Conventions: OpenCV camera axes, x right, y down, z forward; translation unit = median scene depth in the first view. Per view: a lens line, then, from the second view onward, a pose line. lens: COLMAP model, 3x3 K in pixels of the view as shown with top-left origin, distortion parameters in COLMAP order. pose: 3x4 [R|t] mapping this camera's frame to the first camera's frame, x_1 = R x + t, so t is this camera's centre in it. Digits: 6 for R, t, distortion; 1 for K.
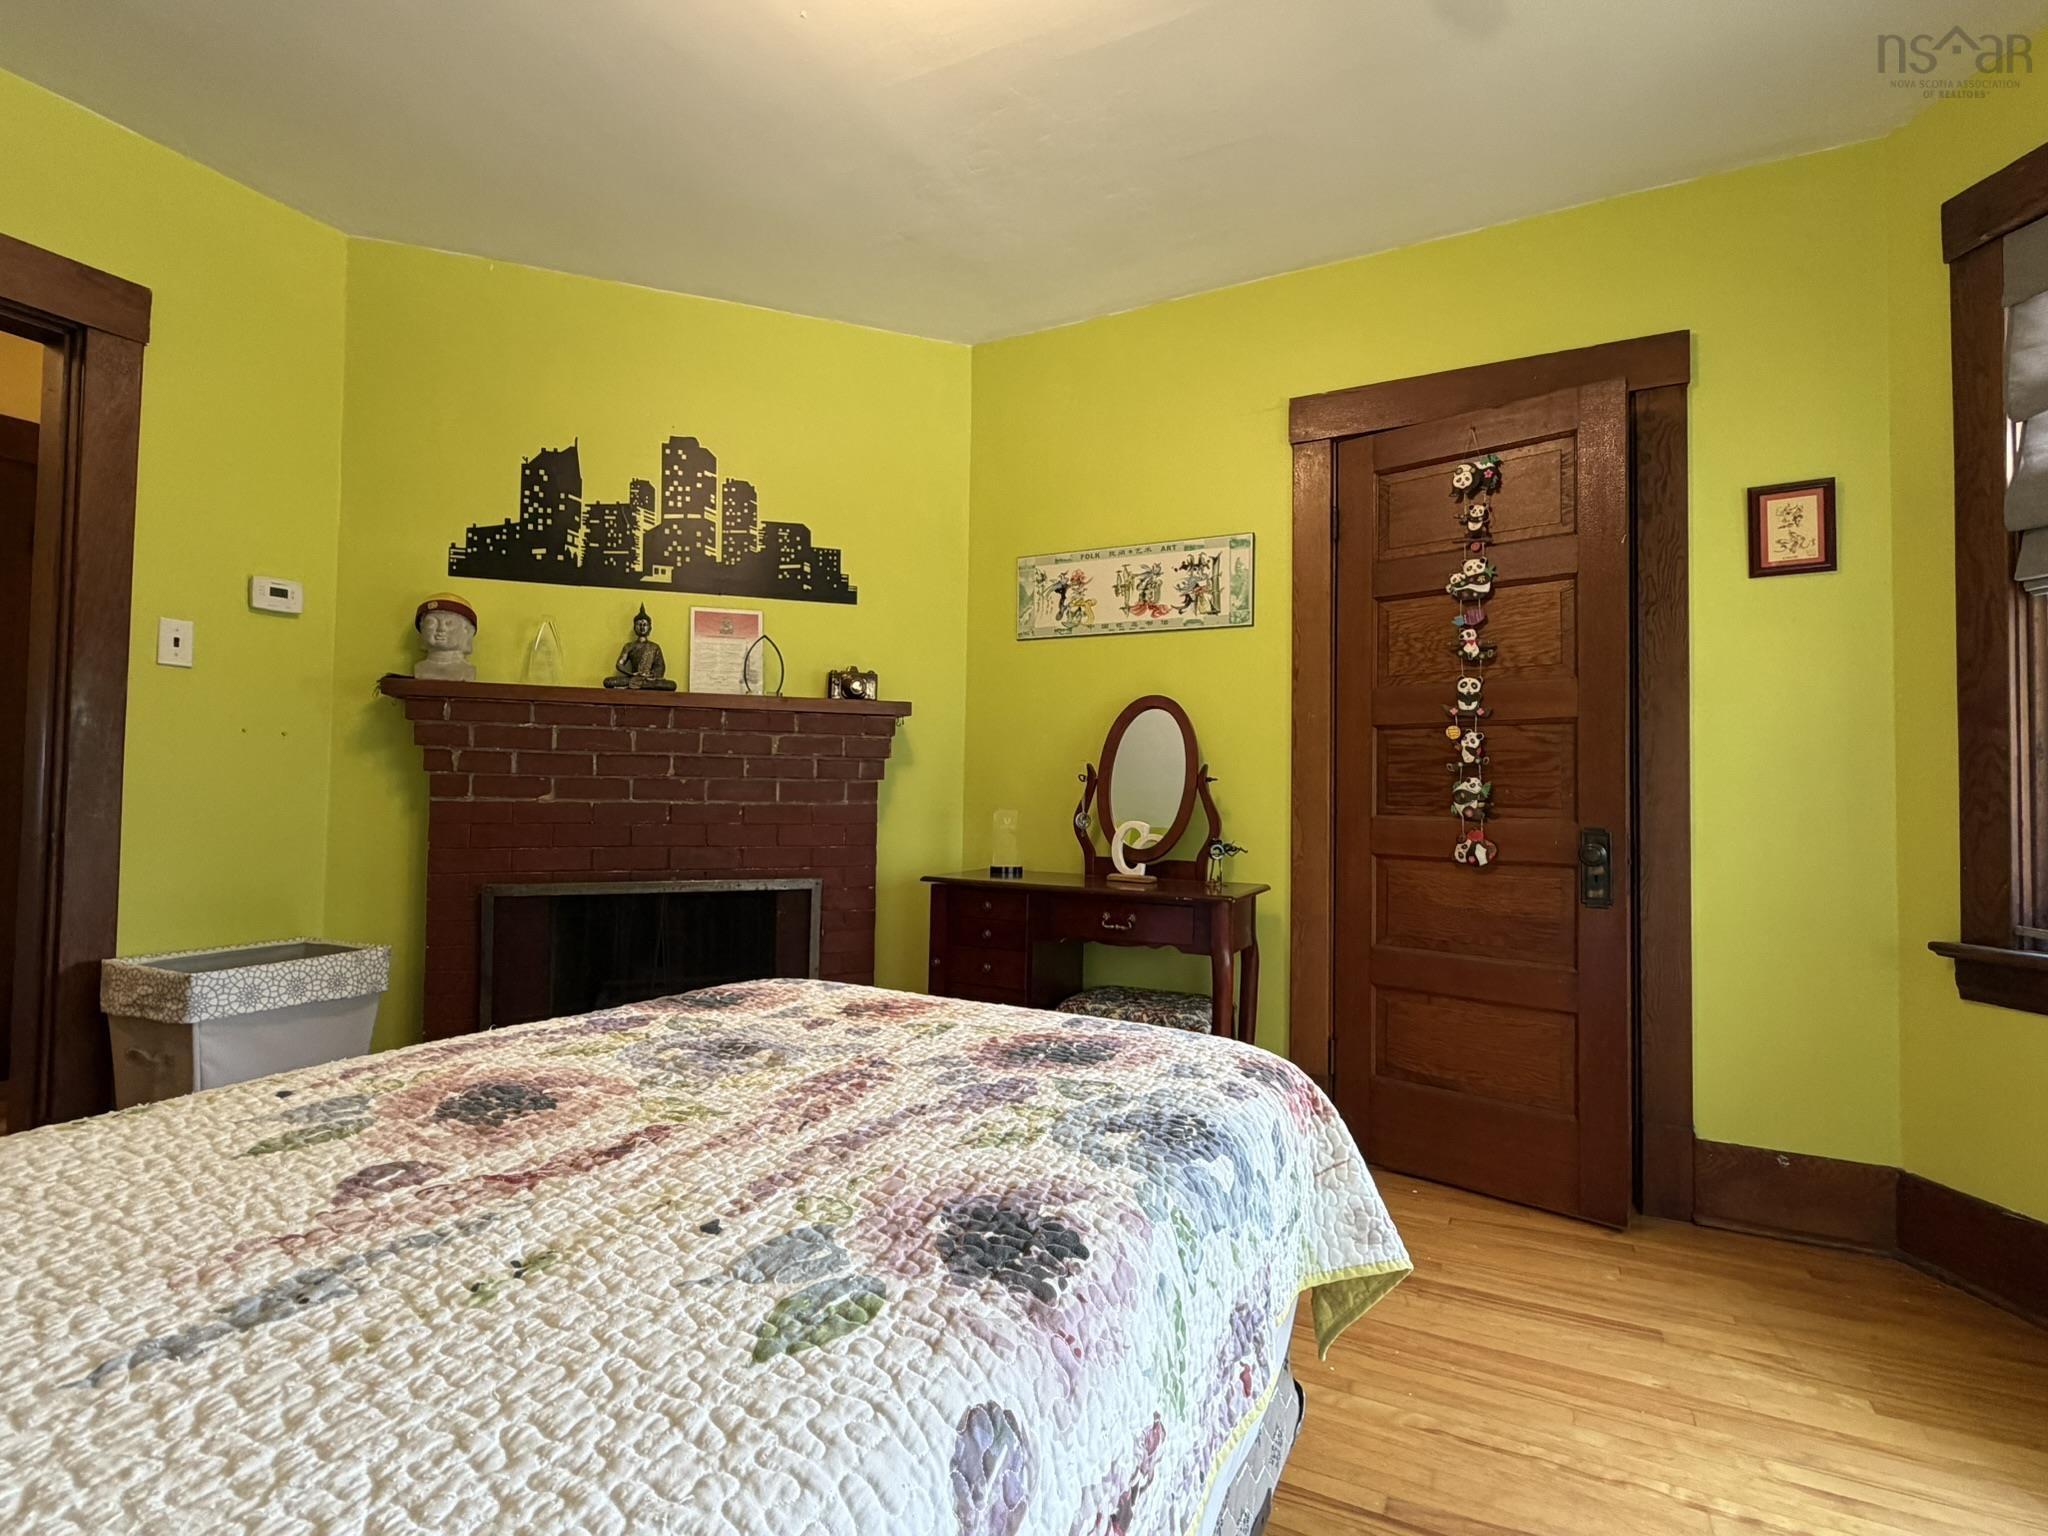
lens RADIAL K [[1010.9, 0, 1024.0], [0, 1010.9, 768.0], [0, 0, 1]] dist [-0.005429, 0.011895]
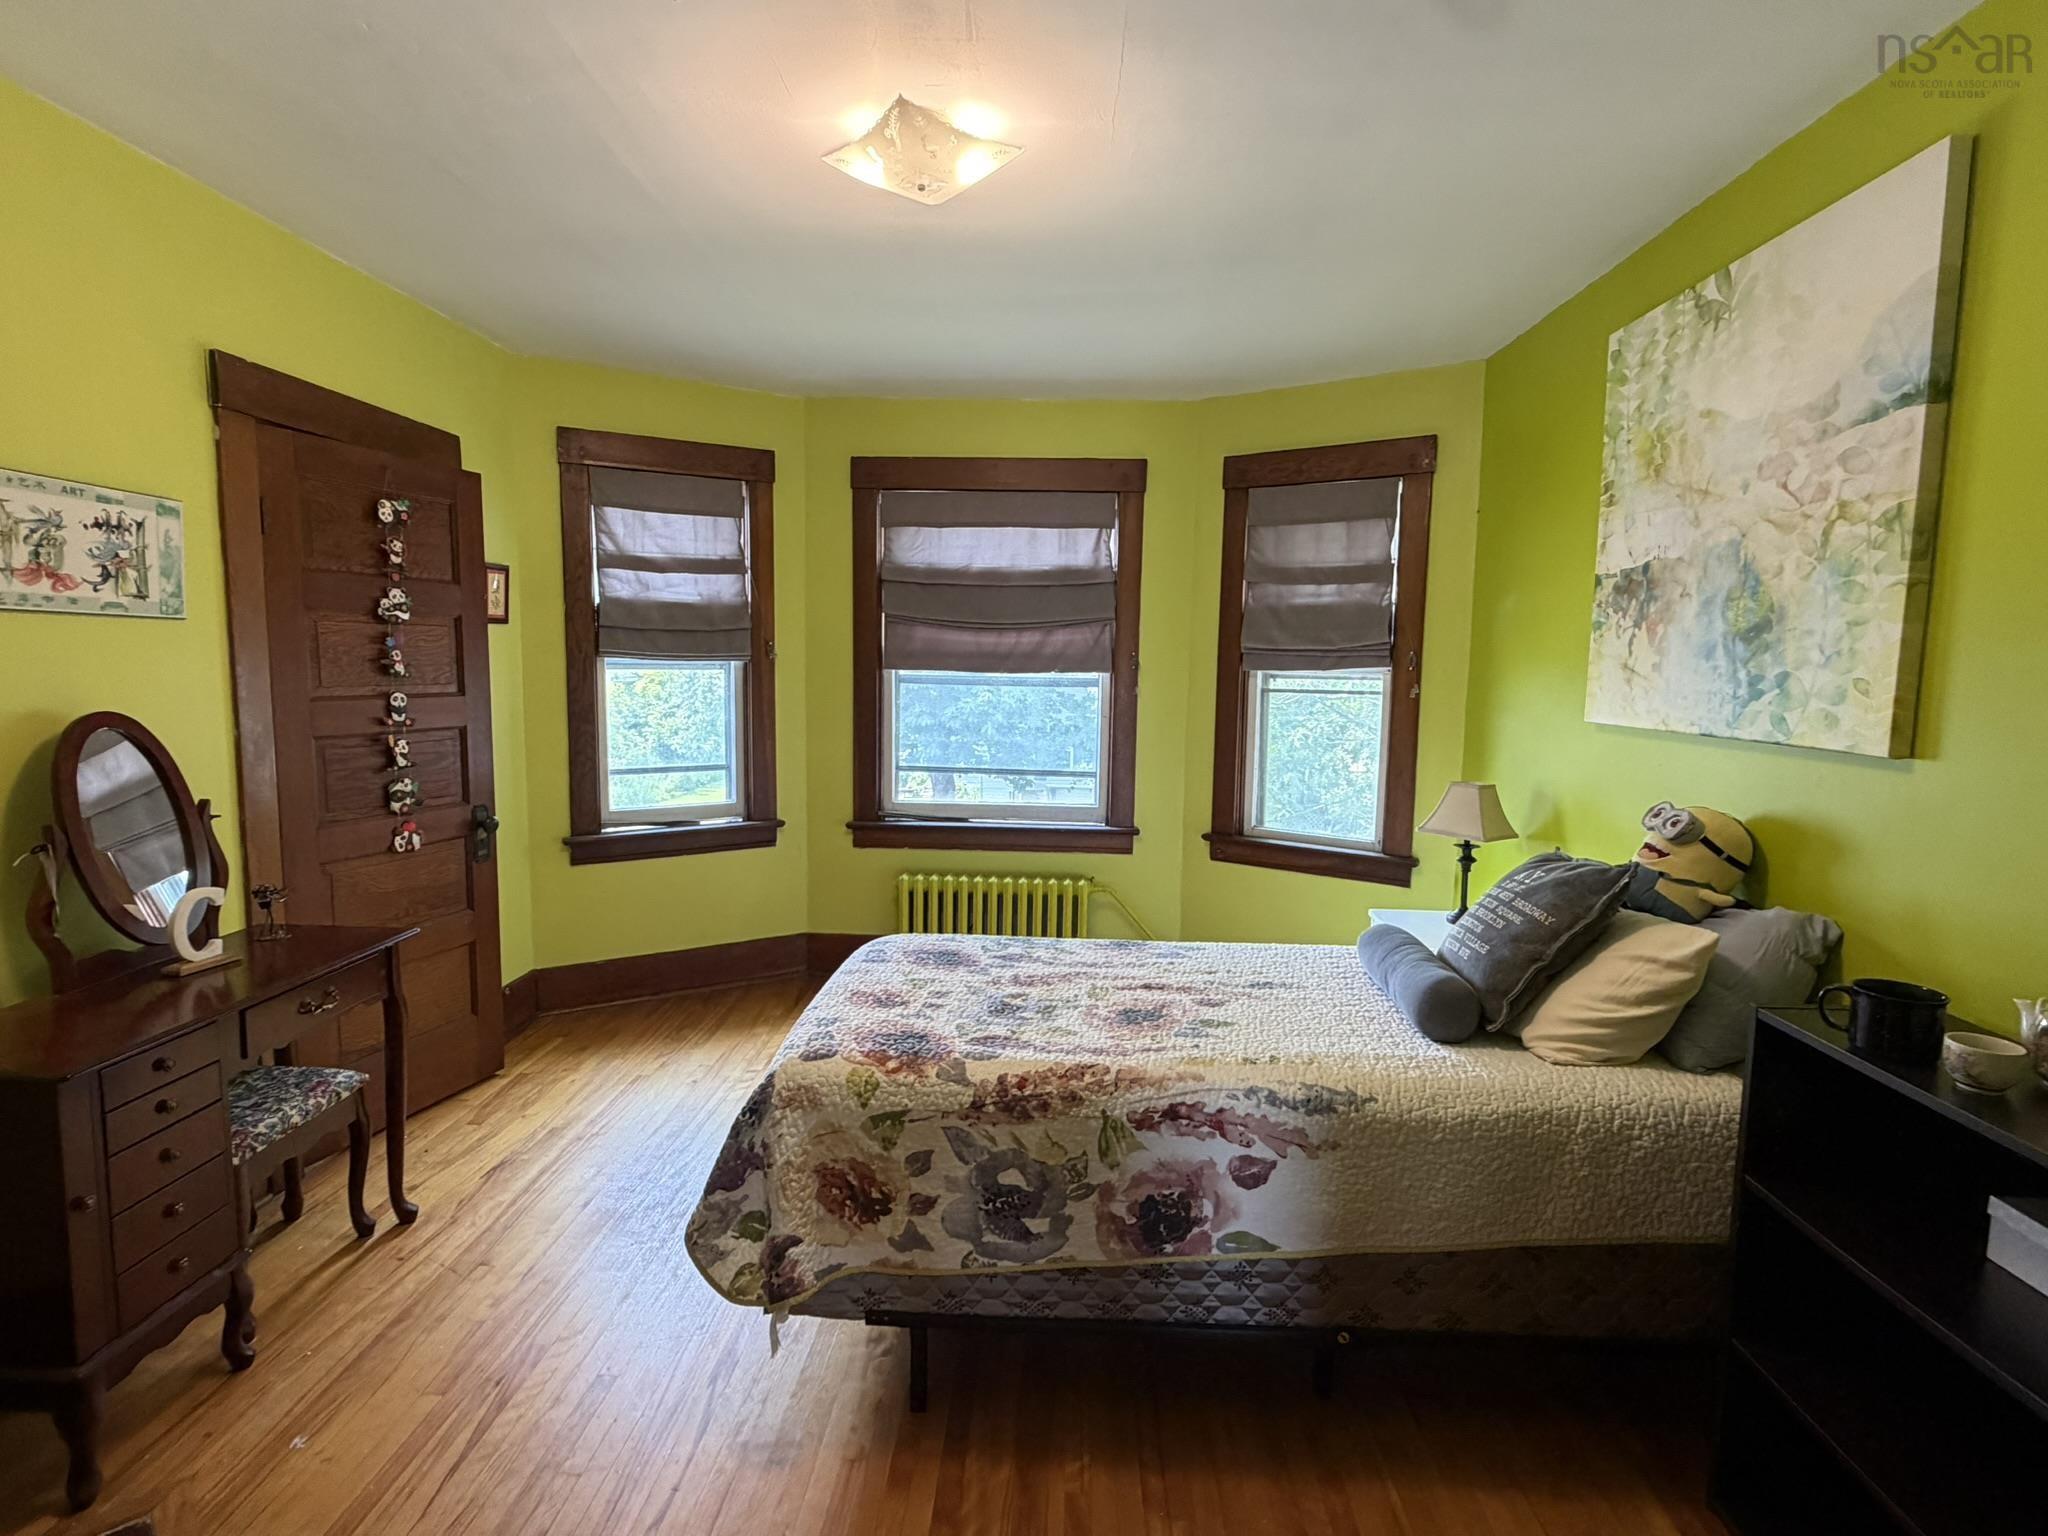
lens RADIAL K [[1003.0, 0, 1024.0], [0, 1003.0, 768.0], [0, 0, 1]] dist [0.002543, 0.000286]
pose [[-0.428315, -0.122252, 0.895322, -0.900873], [-0.053721, 0.992499, 0.109821, -0.168190], [-0.902031, -0.001060, -0.431669, 0.849328]]
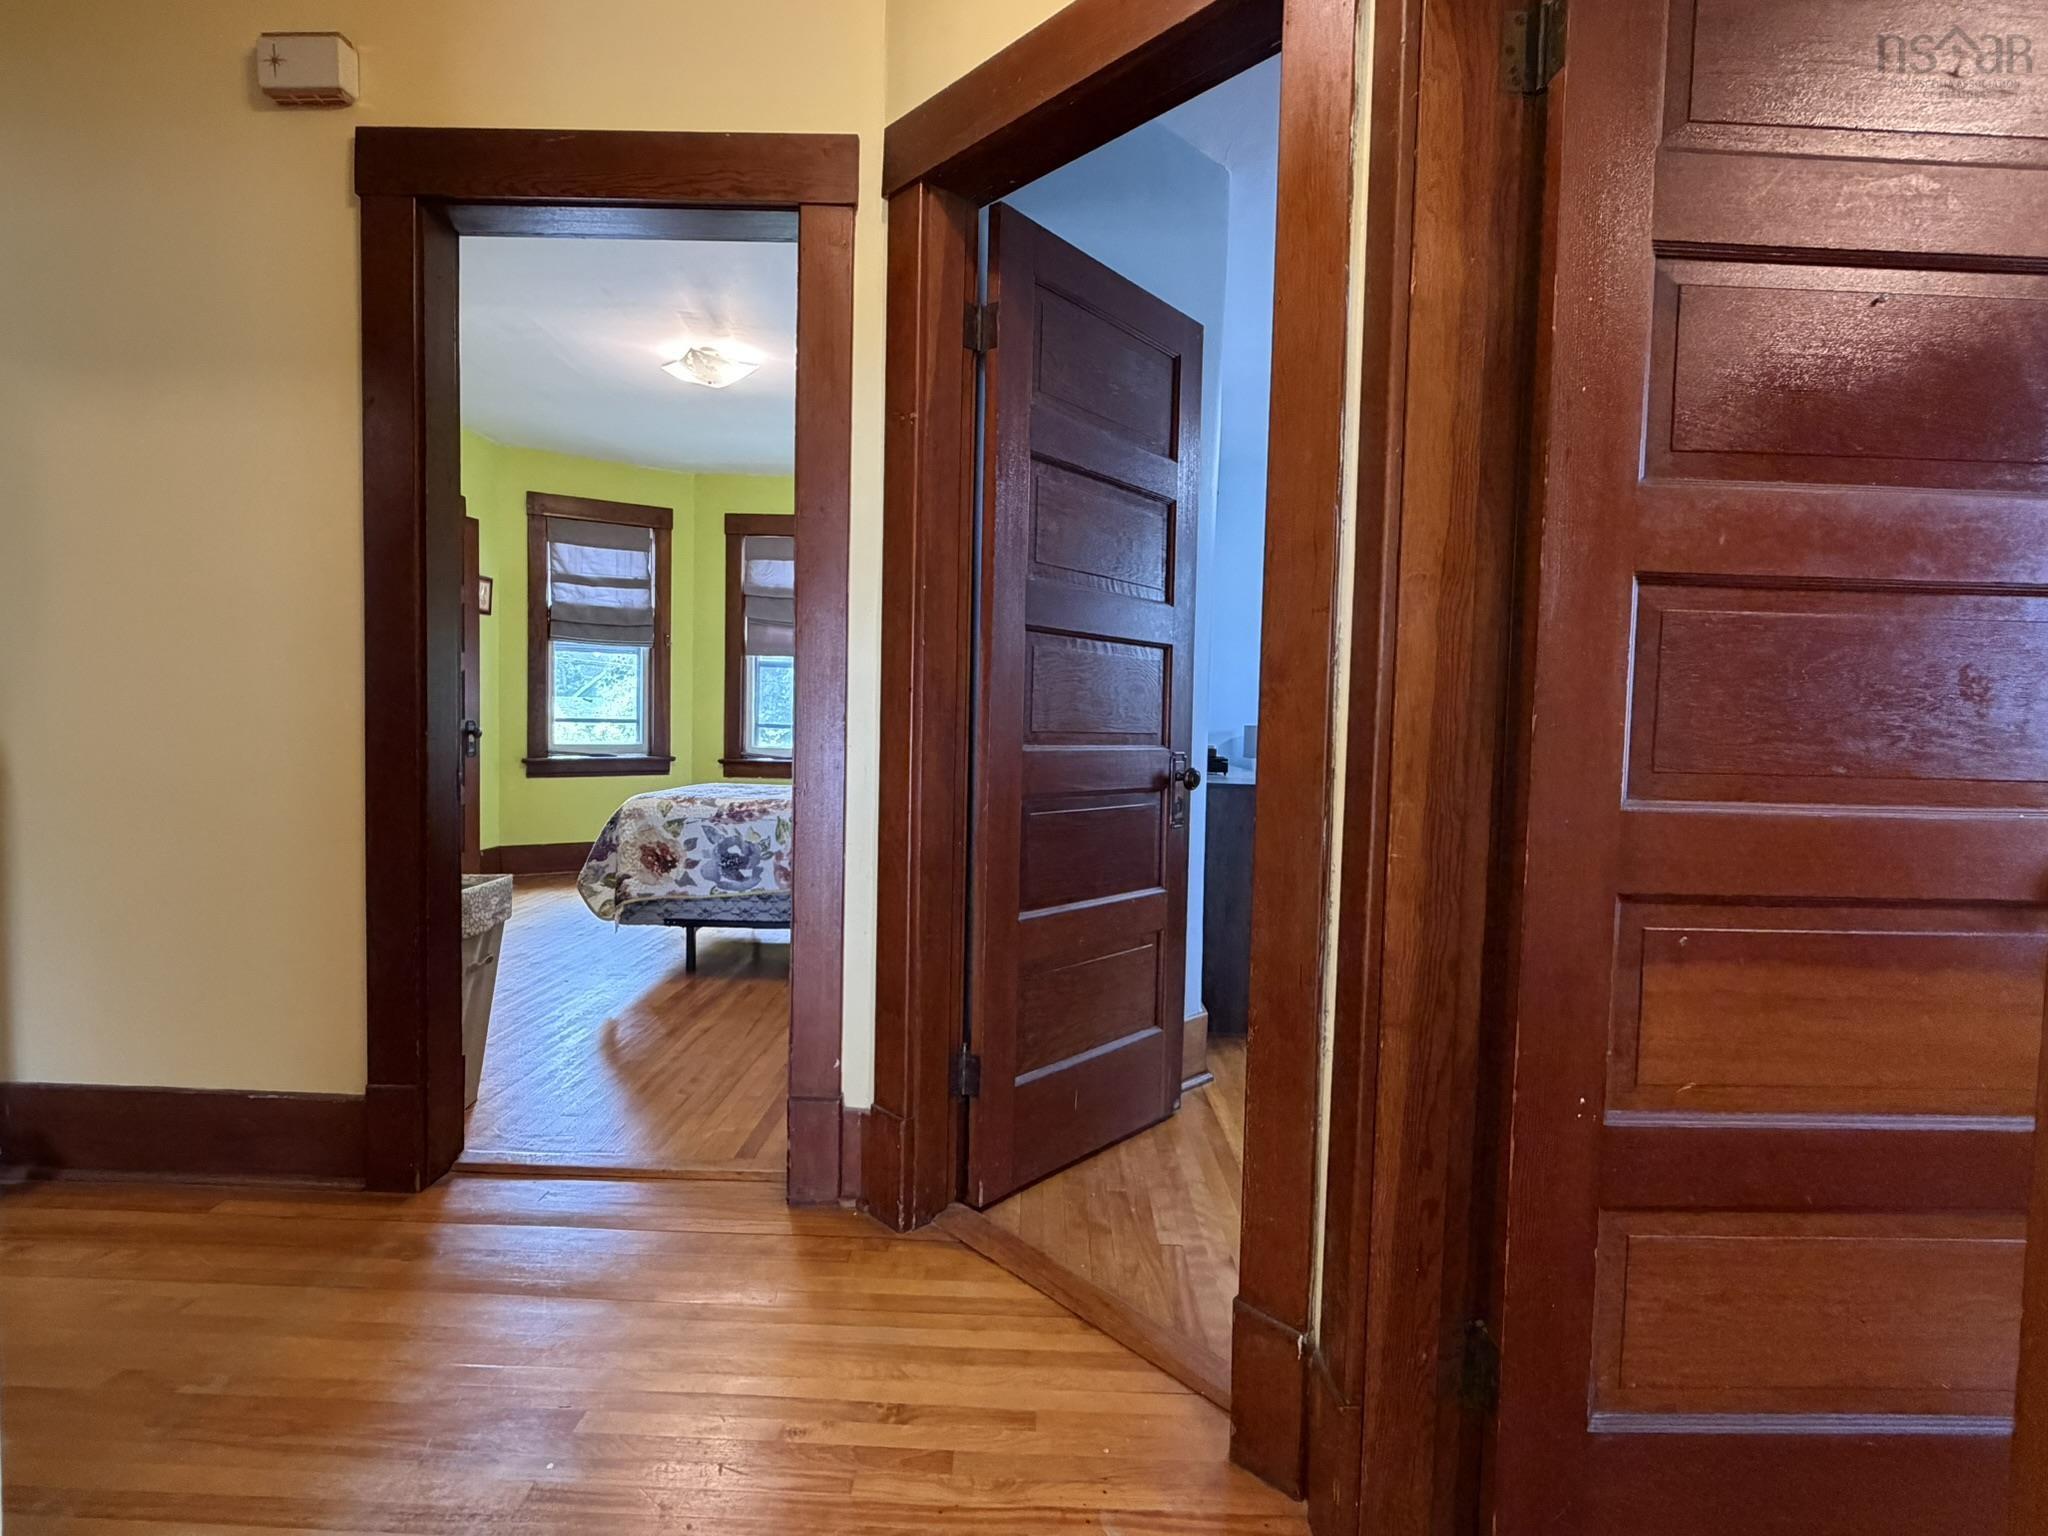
lens RADIAL K [[1003.0, 0, 1024.0], [0, 1003.0, 768.0], [0, 0, 1]] dist [0.002543, 0.000286]
pose [[-0.455702, -0.071964, 0.887219, -1.824635], [-0.061096, 0.996905, 0.049480, -0.020142], [-0.888033, -0.031657, -0.458688, 0.855797]]
